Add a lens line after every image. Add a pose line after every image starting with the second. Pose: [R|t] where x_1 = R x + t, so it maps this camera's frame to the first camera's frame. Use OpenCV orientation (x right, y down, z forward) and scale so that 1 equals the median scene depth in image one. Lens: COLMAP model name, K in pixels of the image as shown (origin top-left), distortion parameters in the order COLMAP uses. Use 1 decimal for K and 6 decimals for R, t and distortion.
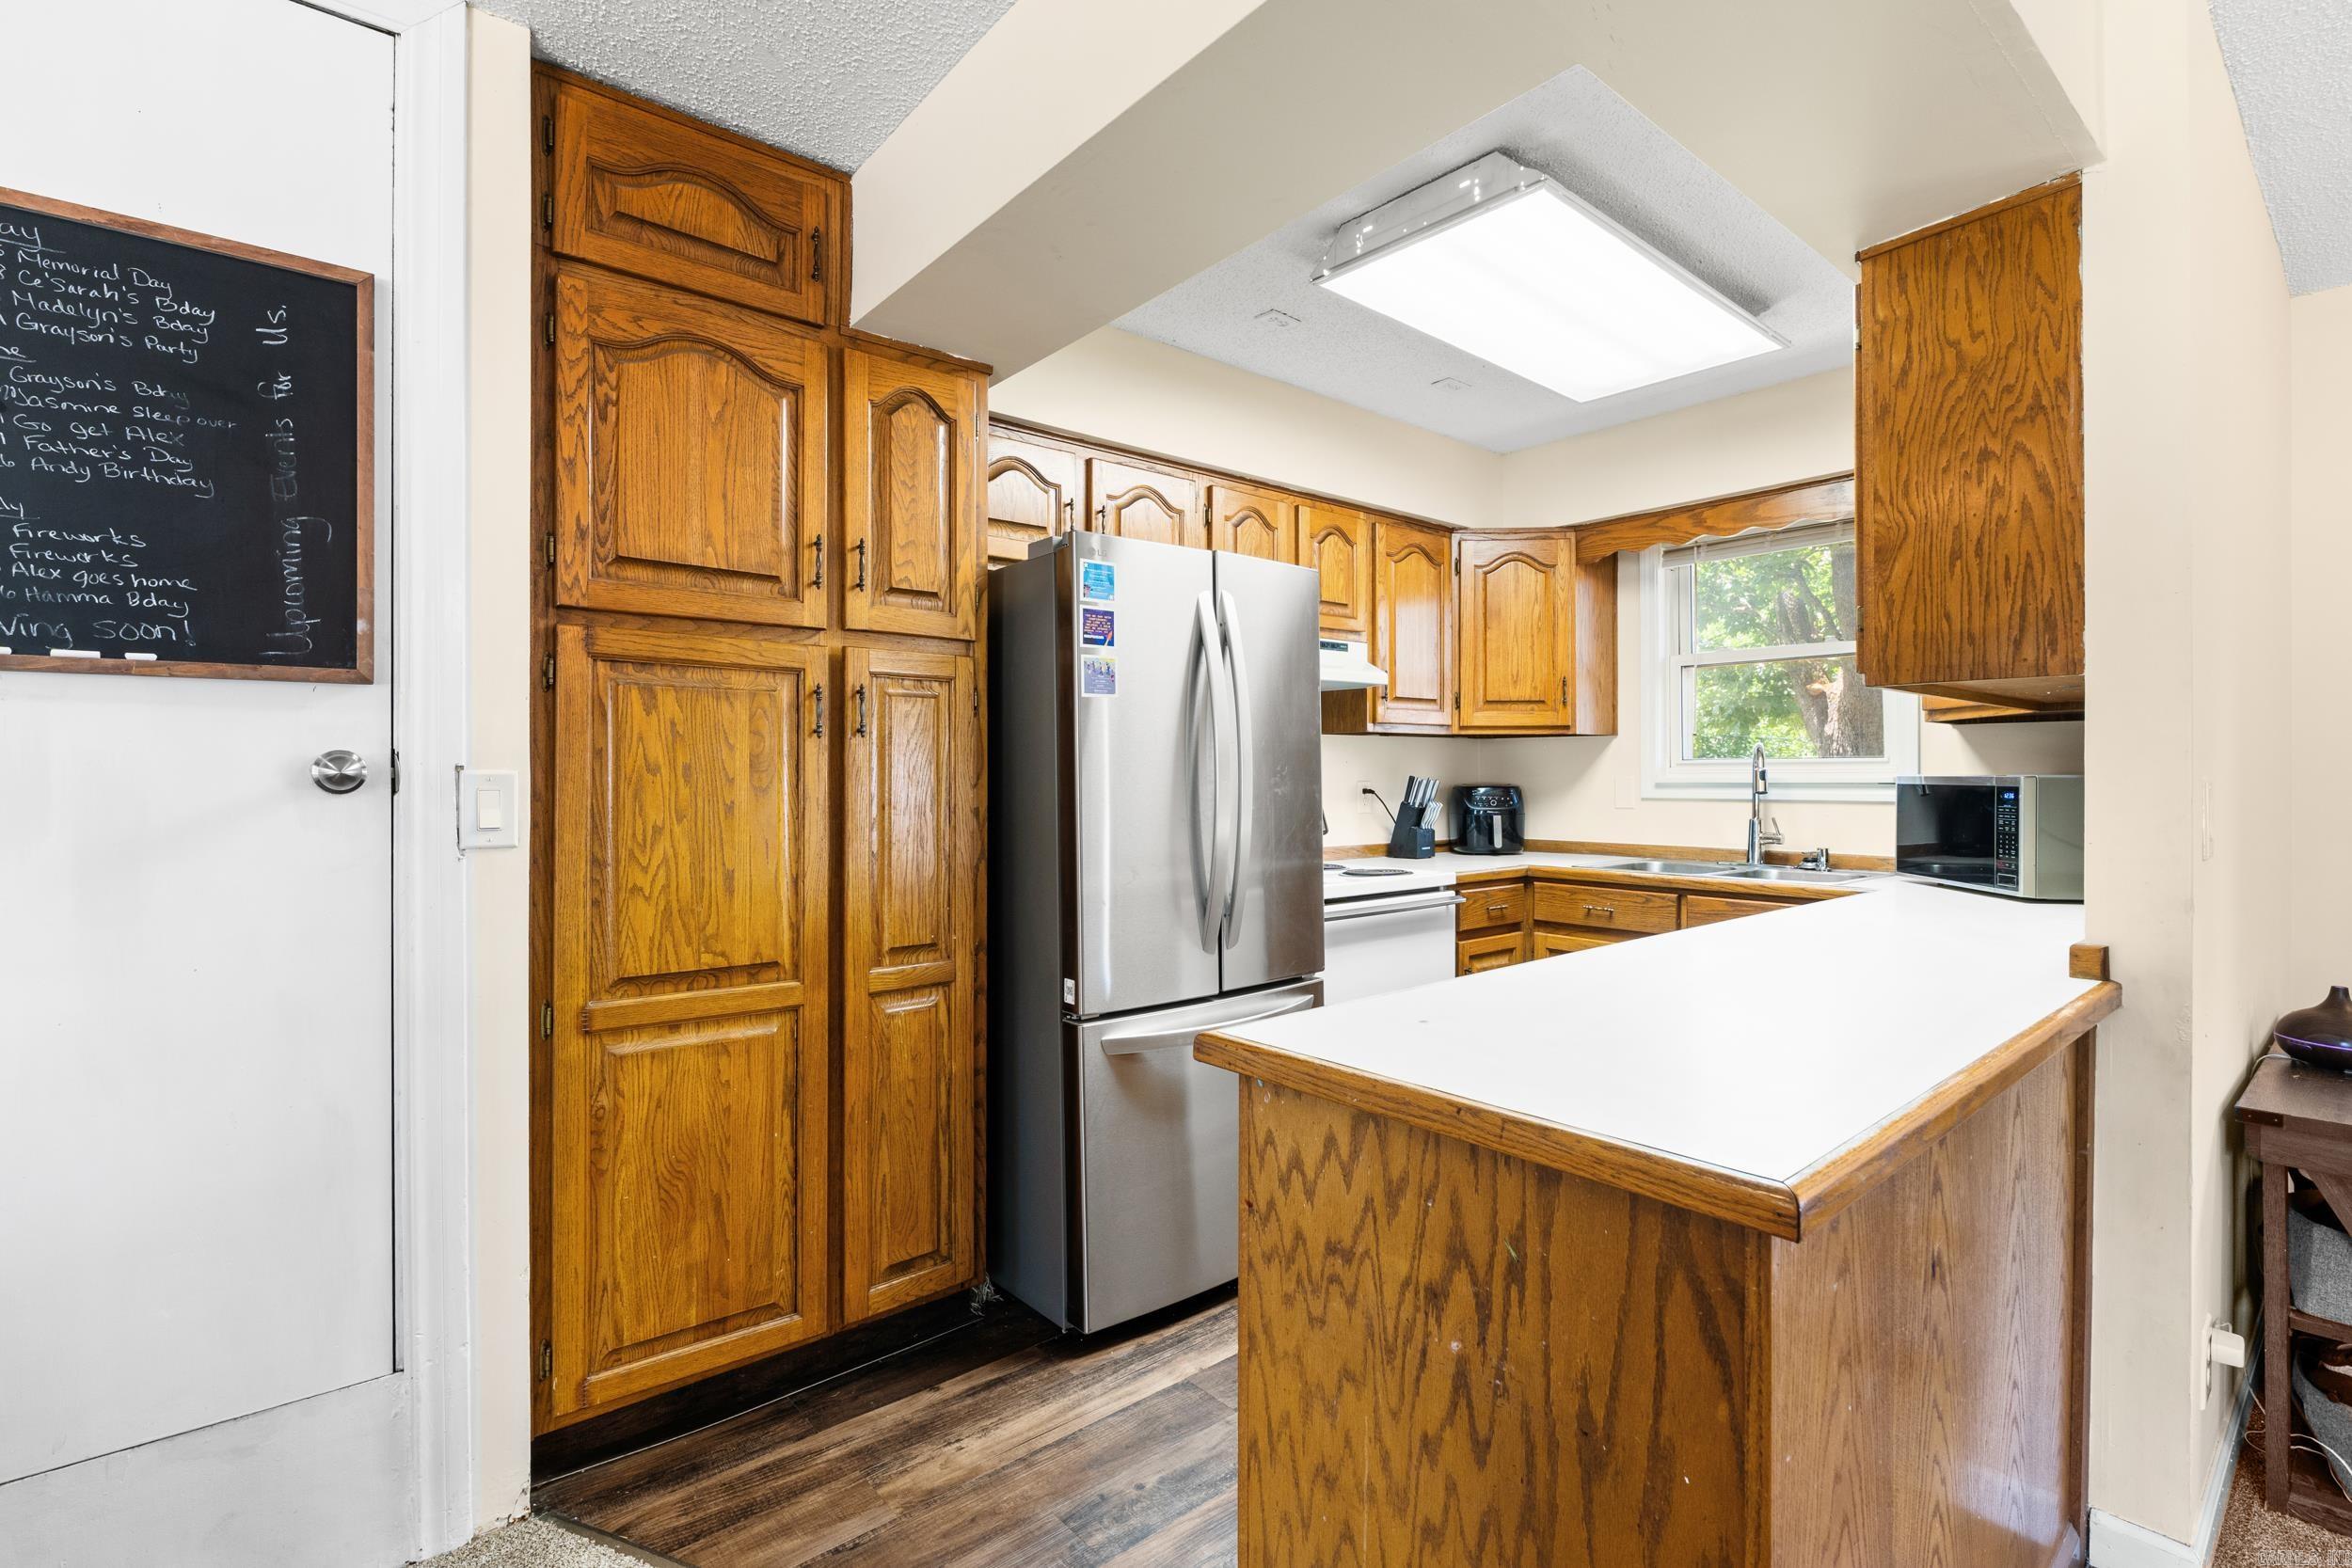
lens RADIAL K [[1050.6, 0, 1177.3], [0, 1050.6, 773.8], [0, 0, 1]] dist [-0.007795, -0.001551]
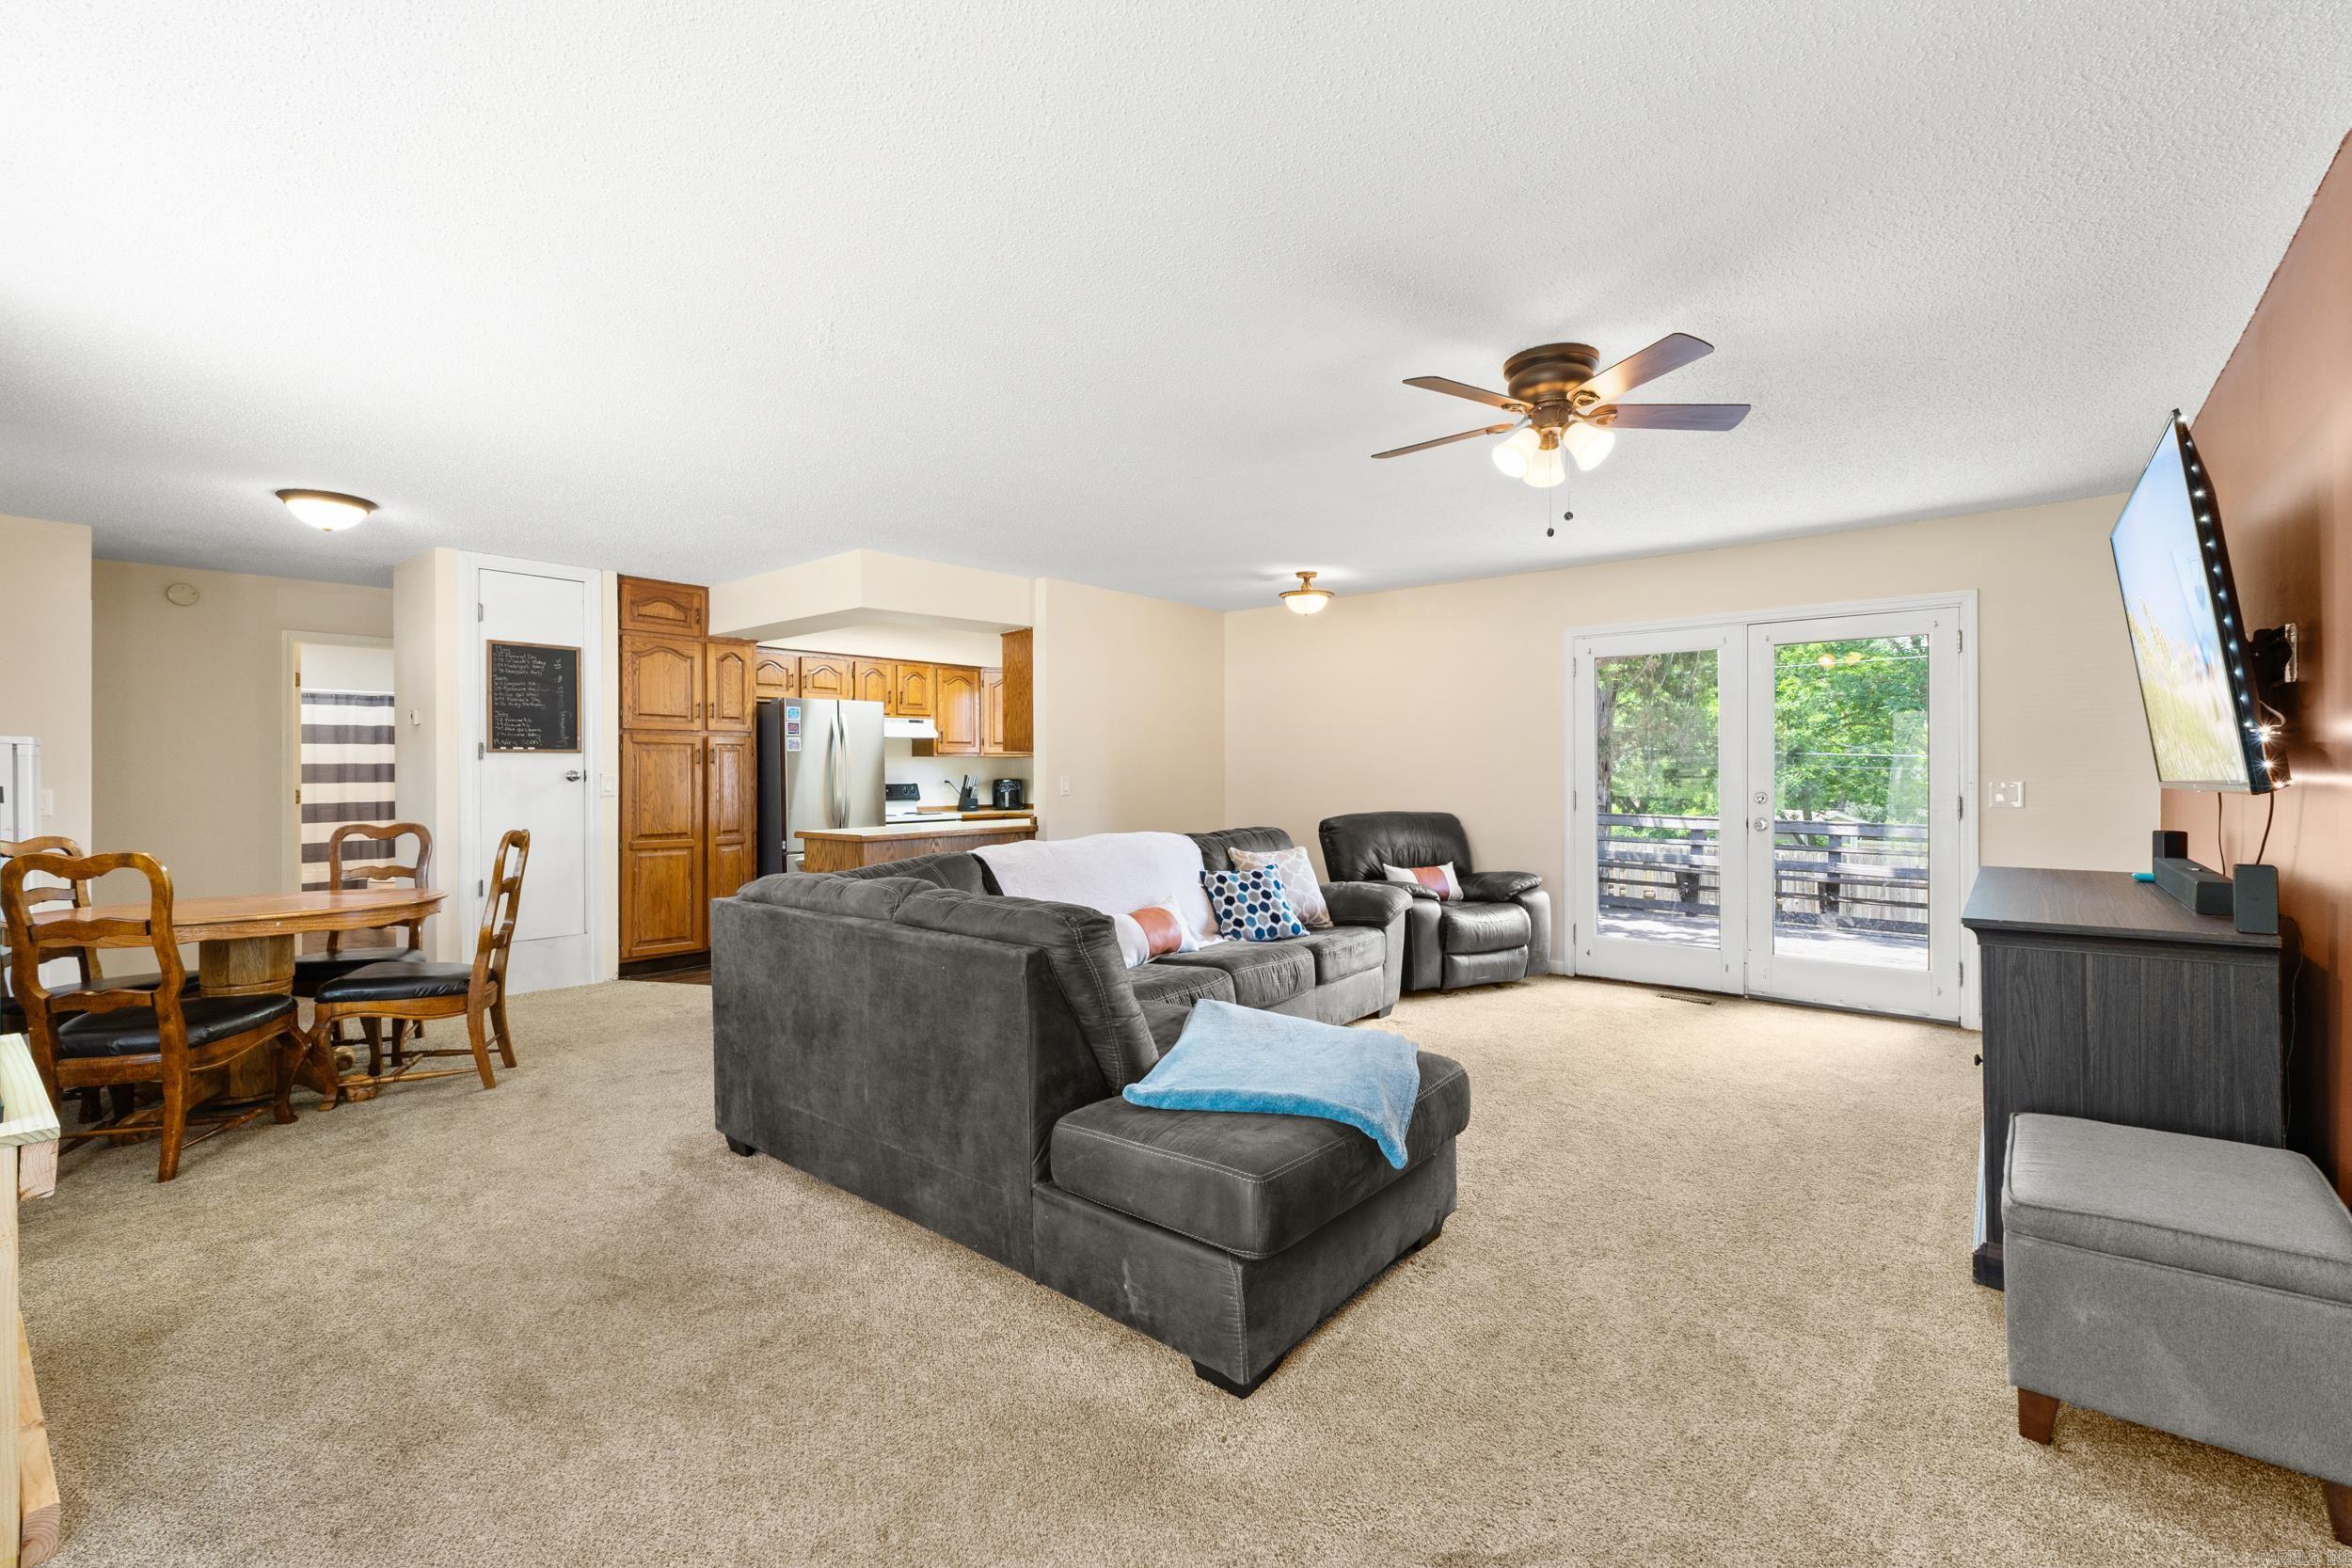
lens RADIAL K [[972.8, 0, 1185.7], [0, 972.8, 773.8], [0, 0, 1]] dist [0.000593, 0.000634]
pose [[0.980906, -0.002021, 0.194473, 0.511847], [0.001401, 0.999993, 0.003323, -0.012744], [-0.194479, -0.002987, 0.980902, -2.094561]]
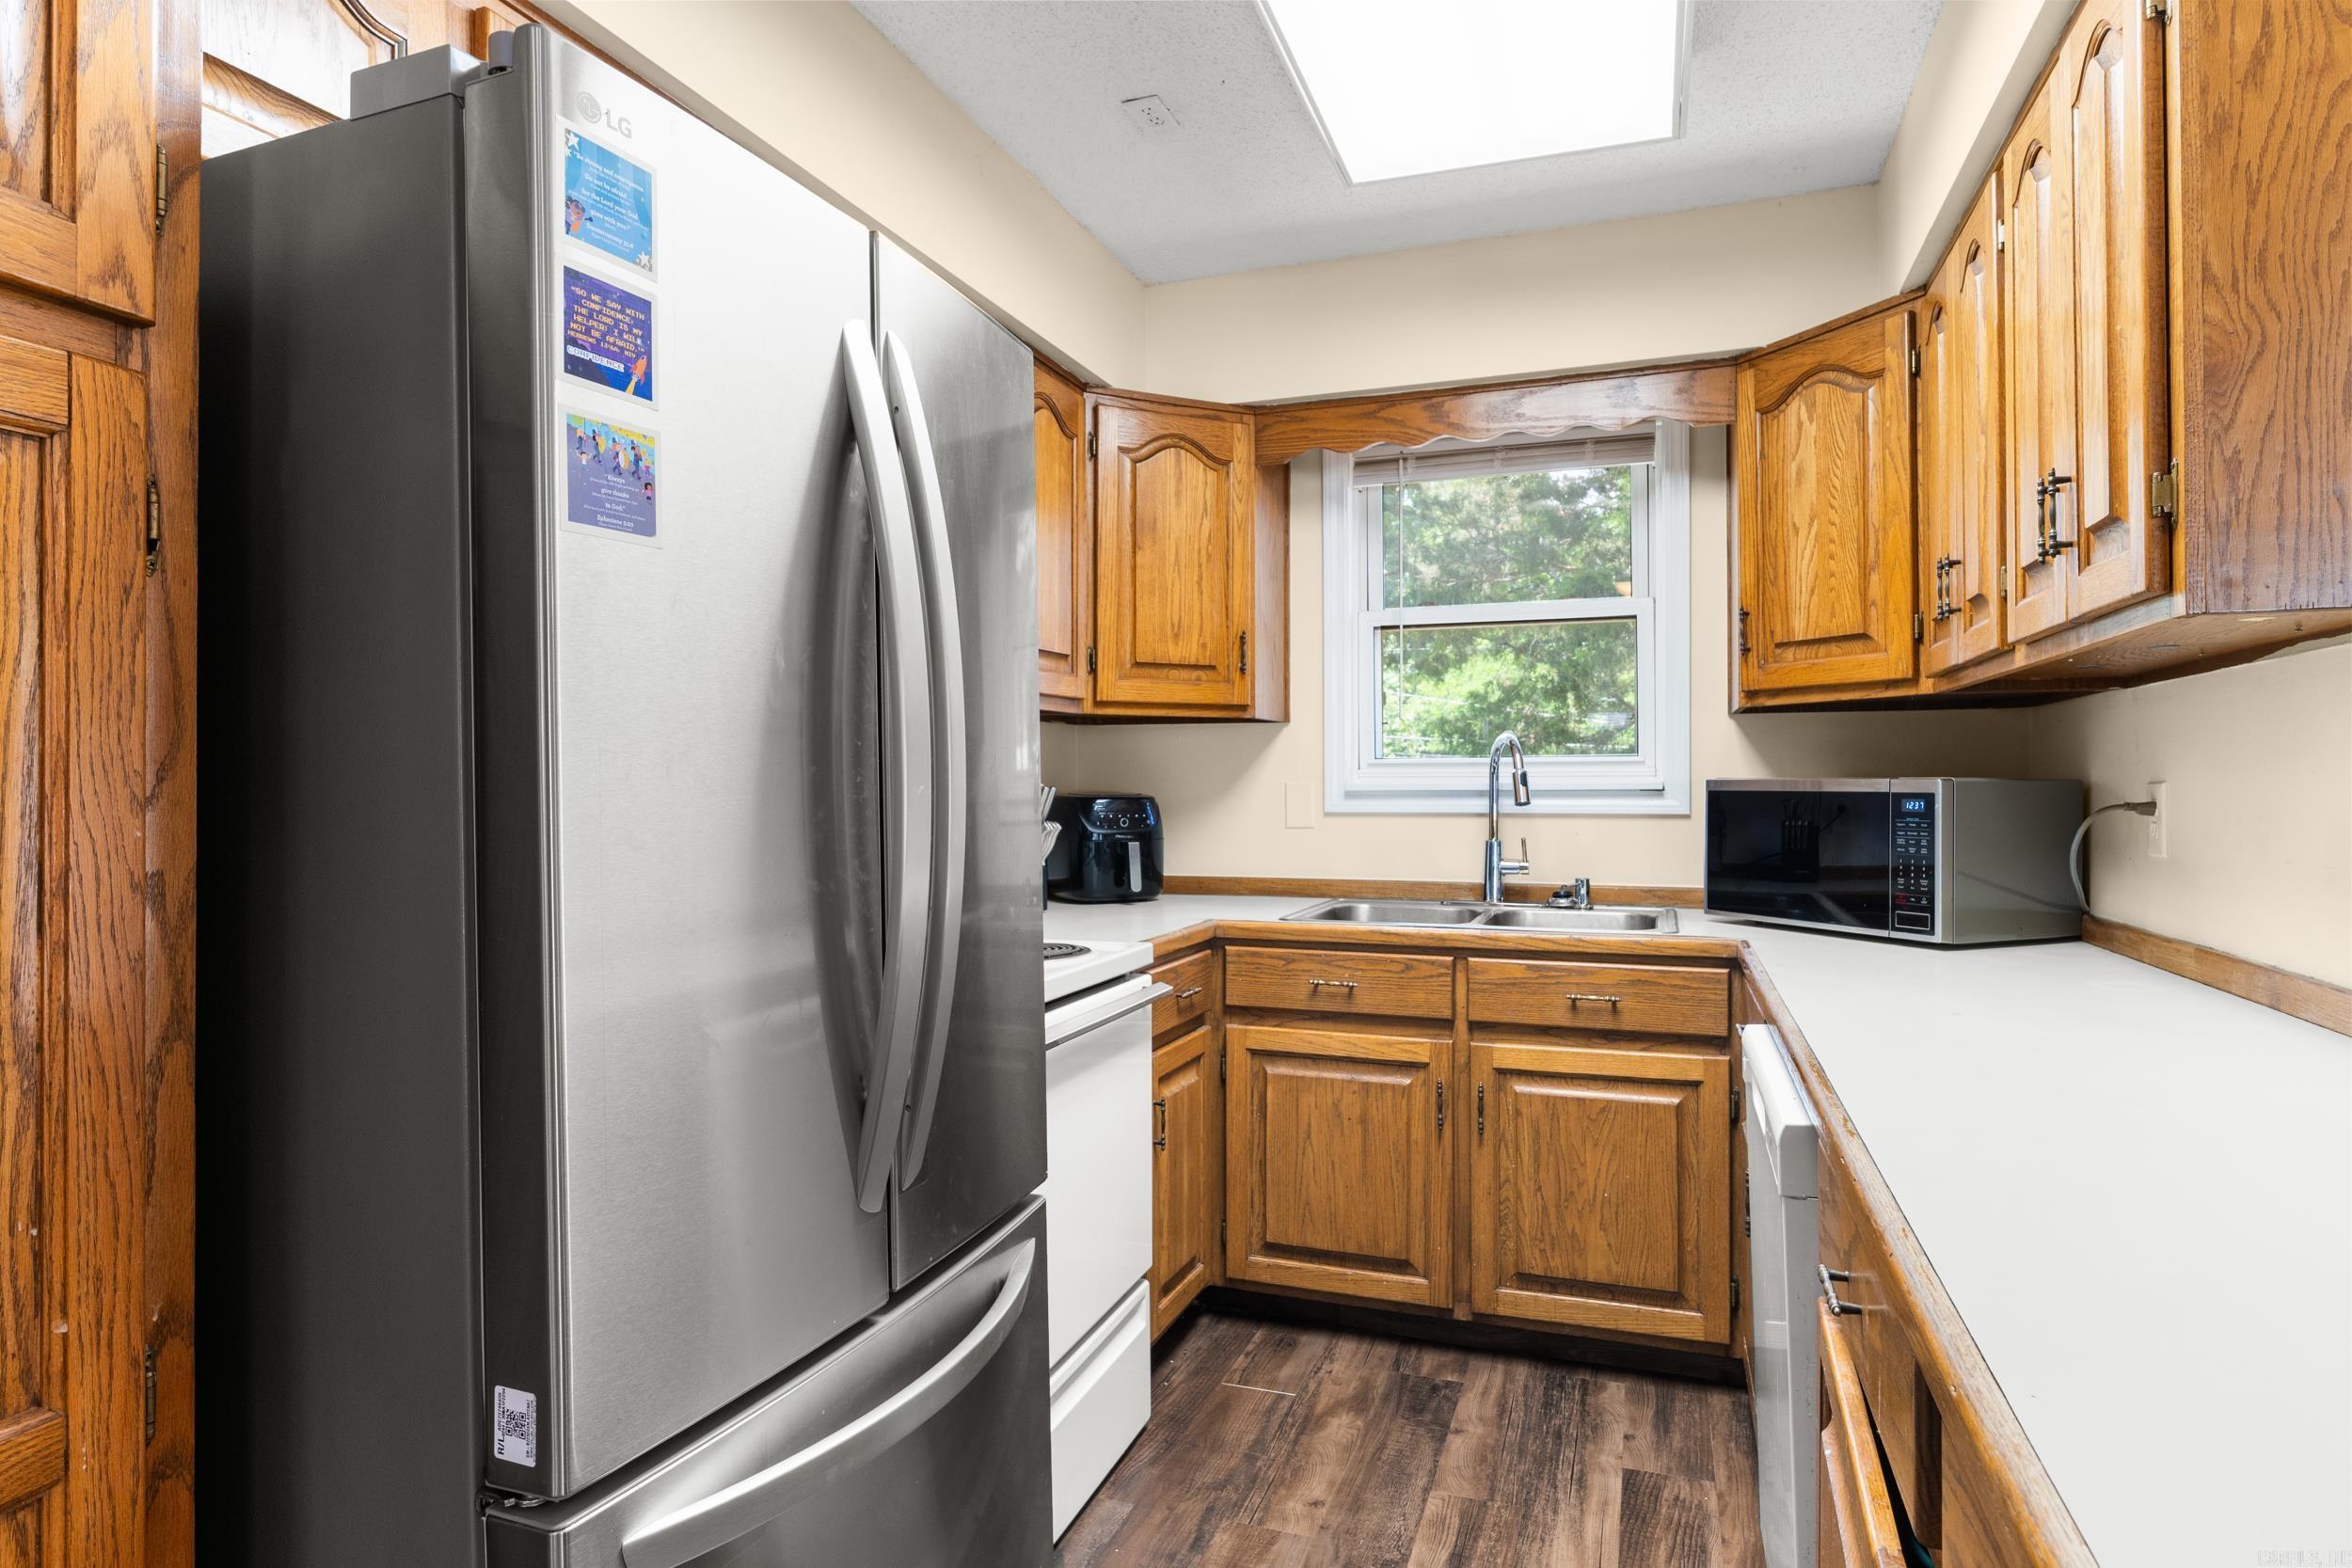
lens RADIAL K [[1288.7, 0, 1181.1], [0, 1288.7, 778.8], [0, 0, 1]] dist [-0.006875, -0.001295]
pose [[0.867755, 0.002309, 0.496986, -0.121269], [-0.000816, 0.999994, -0.003222, 0.006186], [-0.496991, 0.002391, 0.867752, 0.545880]]
